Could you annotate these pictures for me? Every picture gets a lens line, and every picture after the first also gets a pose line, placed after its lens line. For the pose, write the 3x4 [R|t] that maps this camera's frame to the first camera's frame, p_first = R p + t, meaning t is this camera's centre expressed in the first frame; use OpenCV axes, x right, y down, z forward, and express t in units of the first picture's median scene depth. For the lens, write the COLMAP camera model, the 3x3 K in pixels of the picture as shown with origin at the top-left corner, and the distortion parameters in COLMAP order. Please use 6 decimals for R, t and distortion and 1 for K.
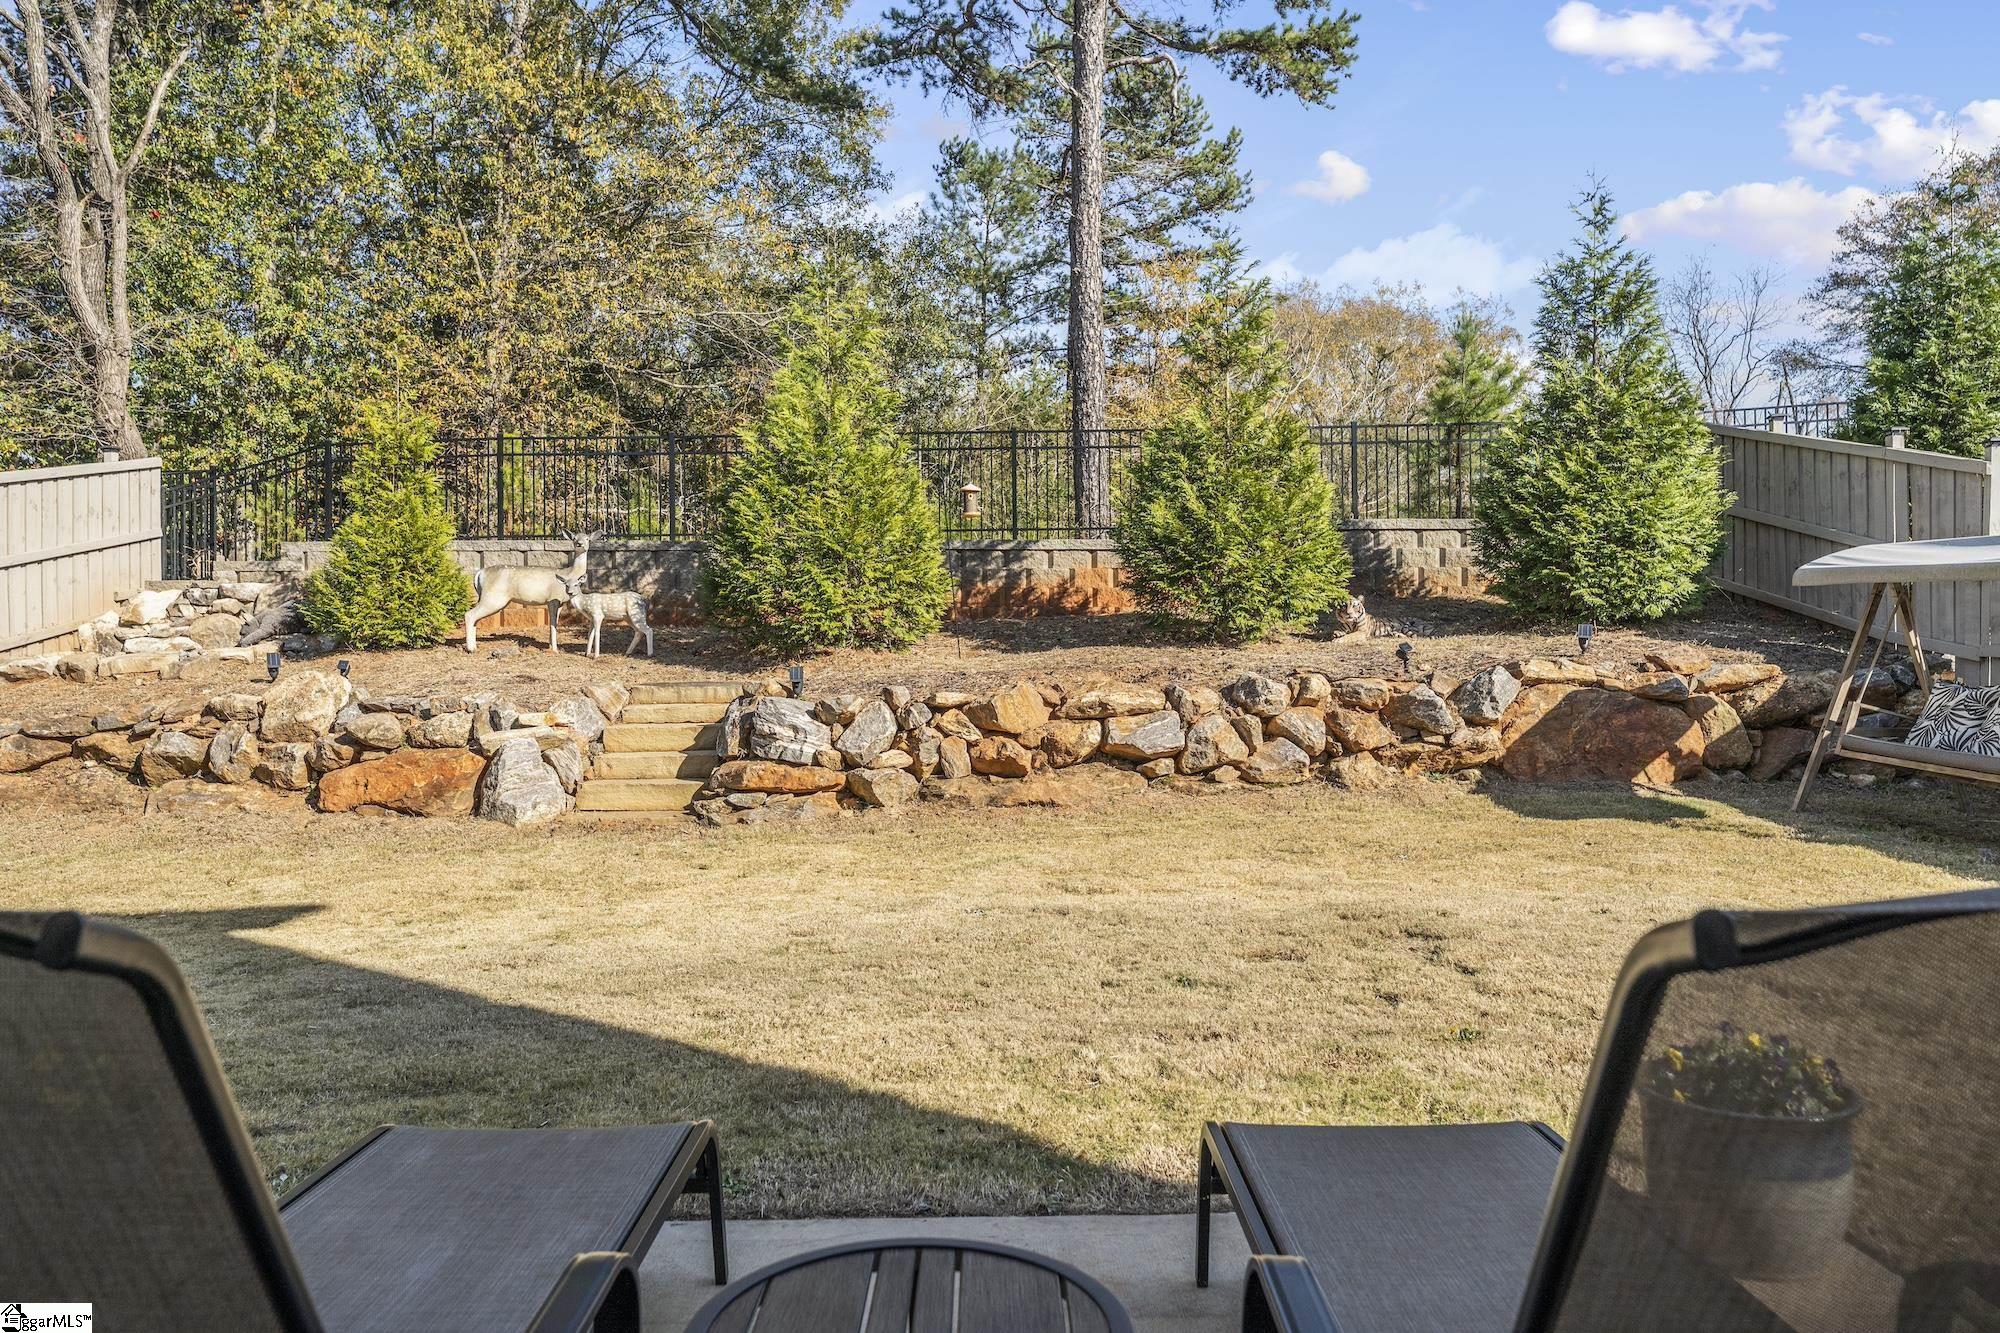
lens RADIAL K [[1316.7, 0, 1000.0], [0, 1316.7, 666.5], [0, 0, 1]] dist [0.007836, 0.001503]
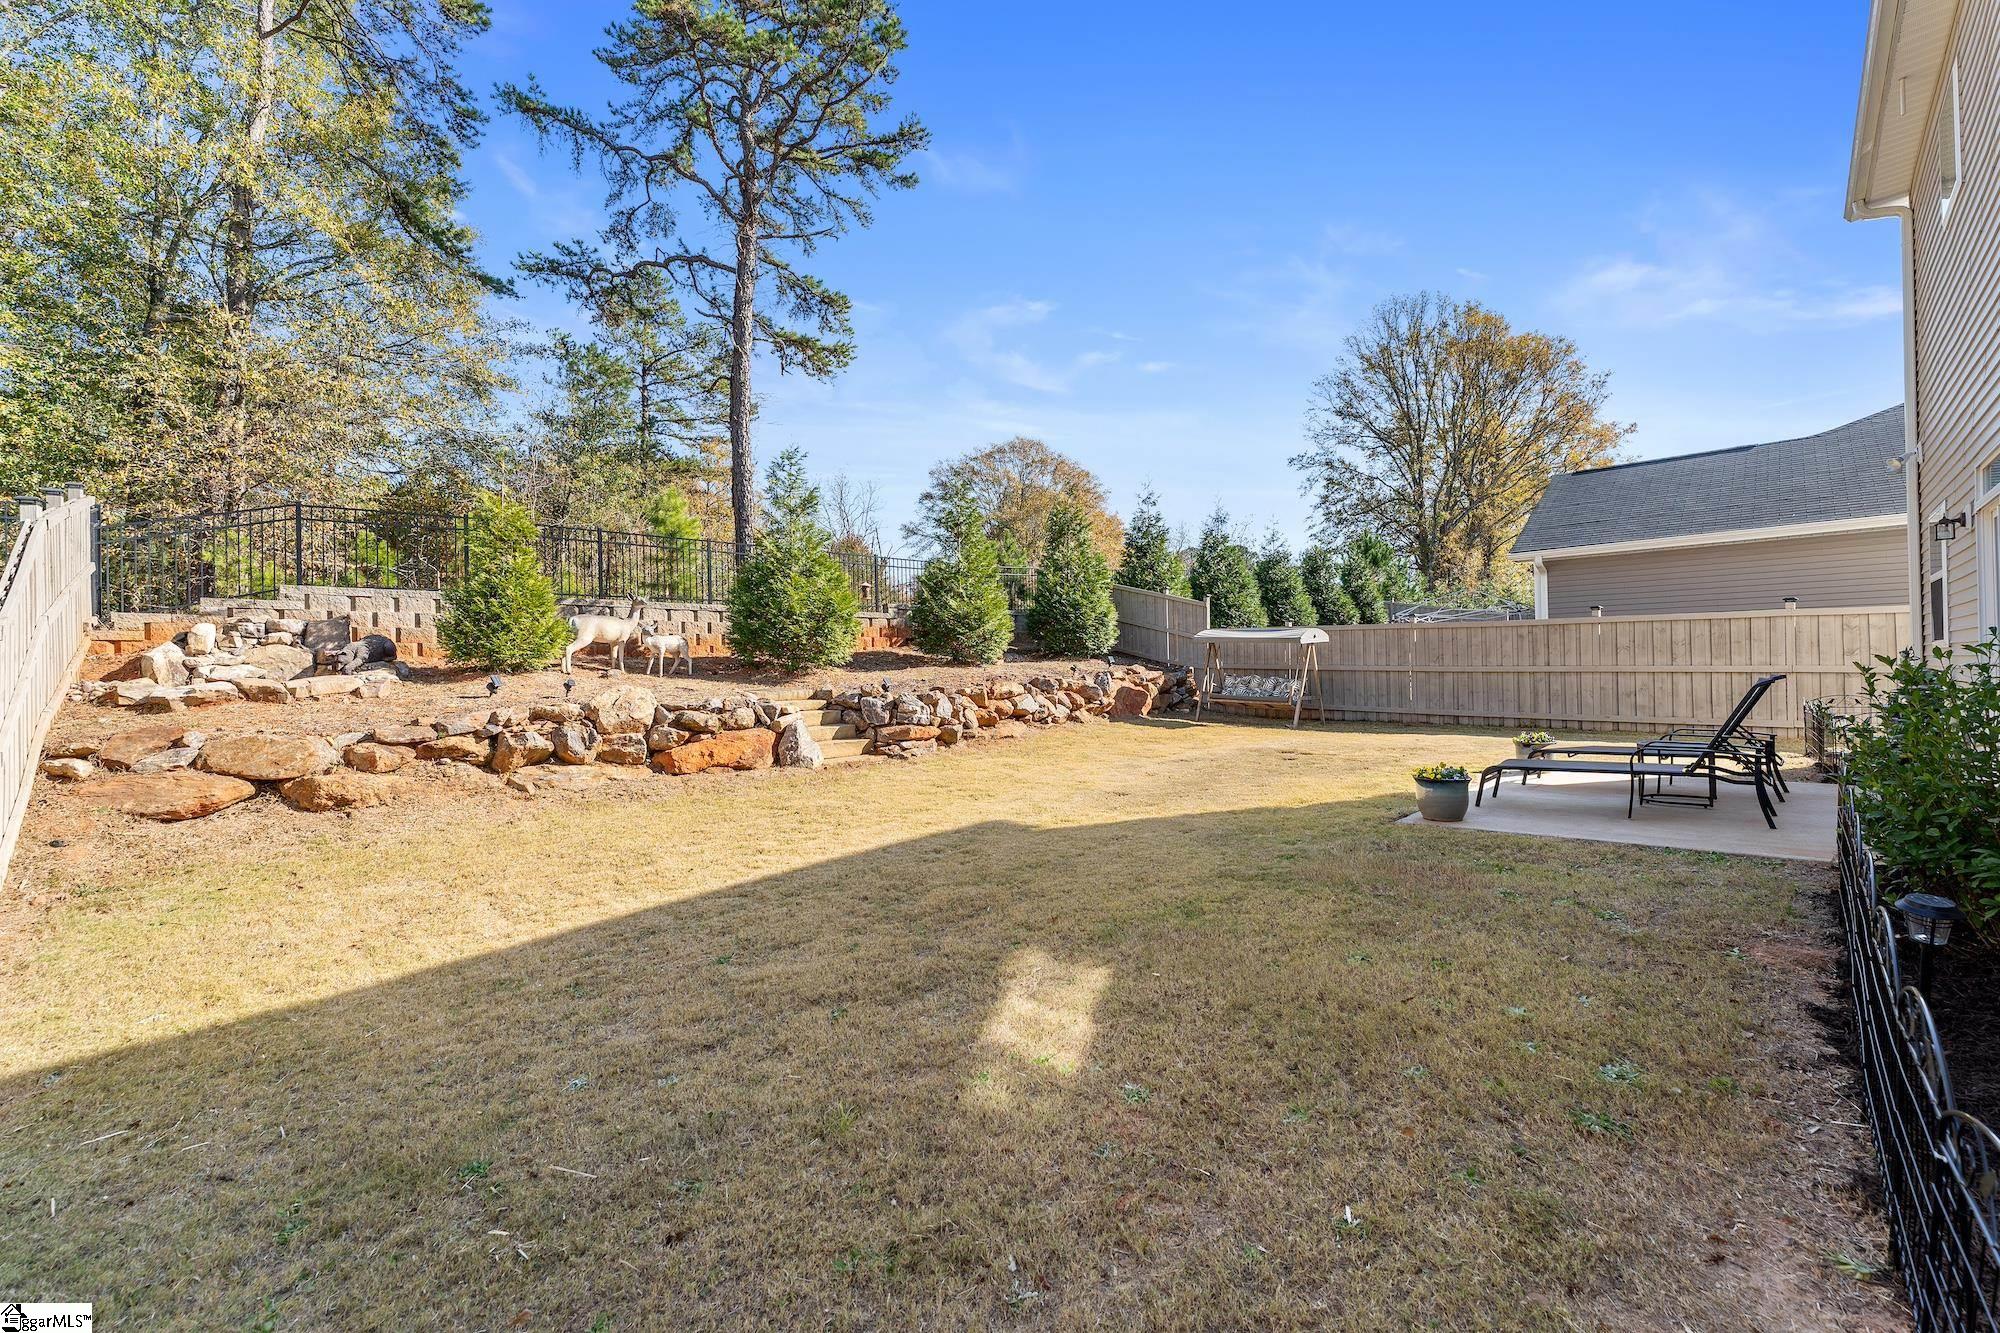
lens RADIAL K [[806.4, 0, 1000.0], [0, 806.4, 666.5], [0, 0, 1]] dist [-0.000155, -0.000031]
pose [[0.704633, -0.007534, 0.709532, -0.888514], [0.023036, 0.999659, -0.012262, 0.002461], [-0.709198, 0.024985, 0.704567, 0.049463]]
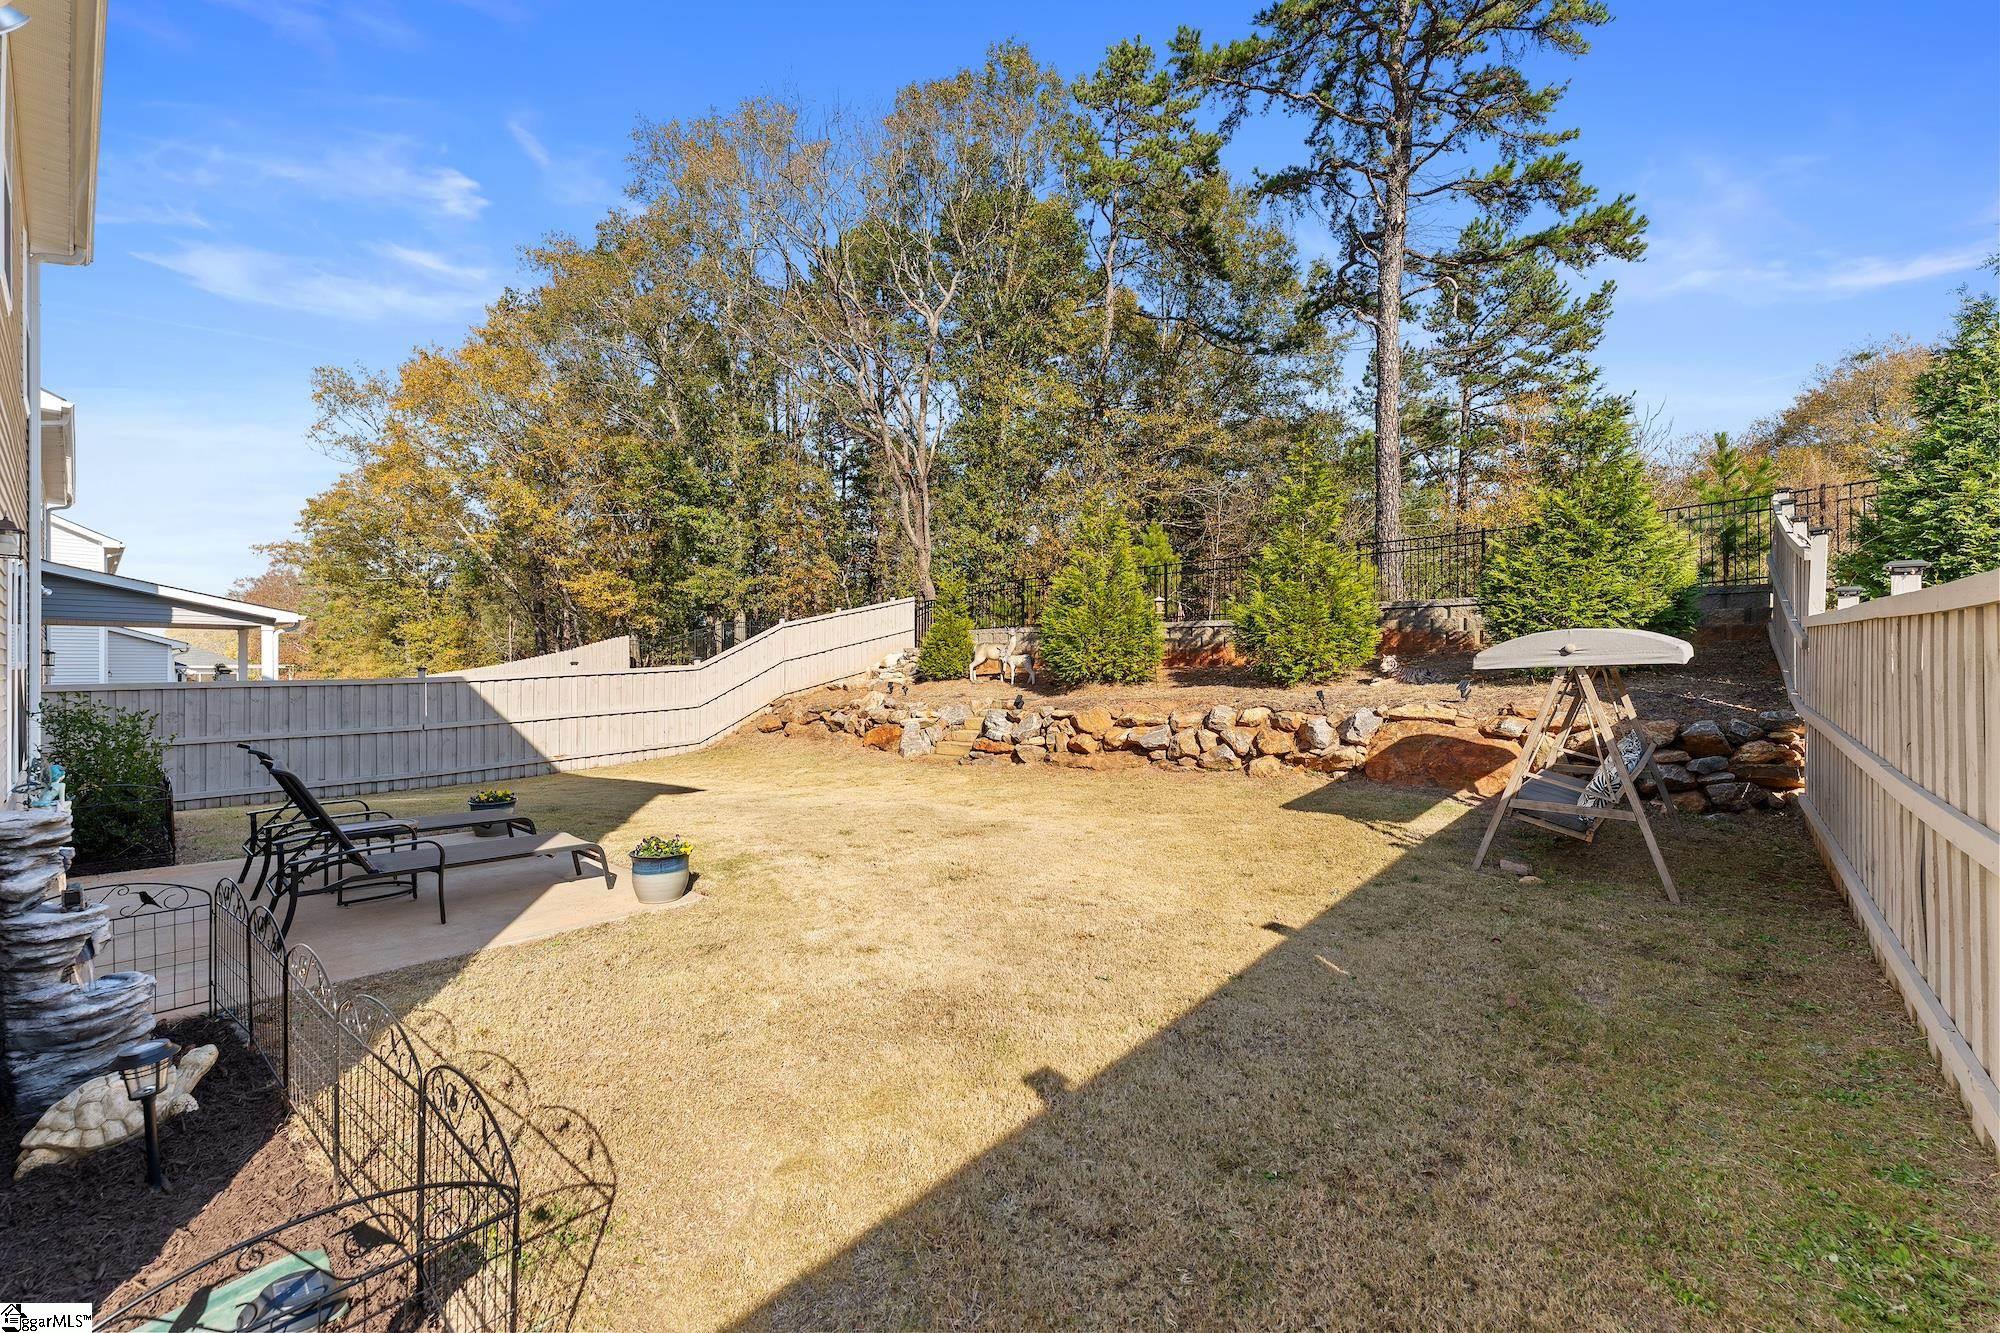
lens RADIAL K [[806.4, 0, 1000.0], [0, 806.4, 666.5], [0, 0, 1]] dist [-0.000155, -0.000031]
pose [[0.749355, 0.006600, -0.662135, 0.708869], [-0.009322, 0.999956, -0.000582, -0.046225], [0.662102, 0.006609, 0.749384, -0.012958]]
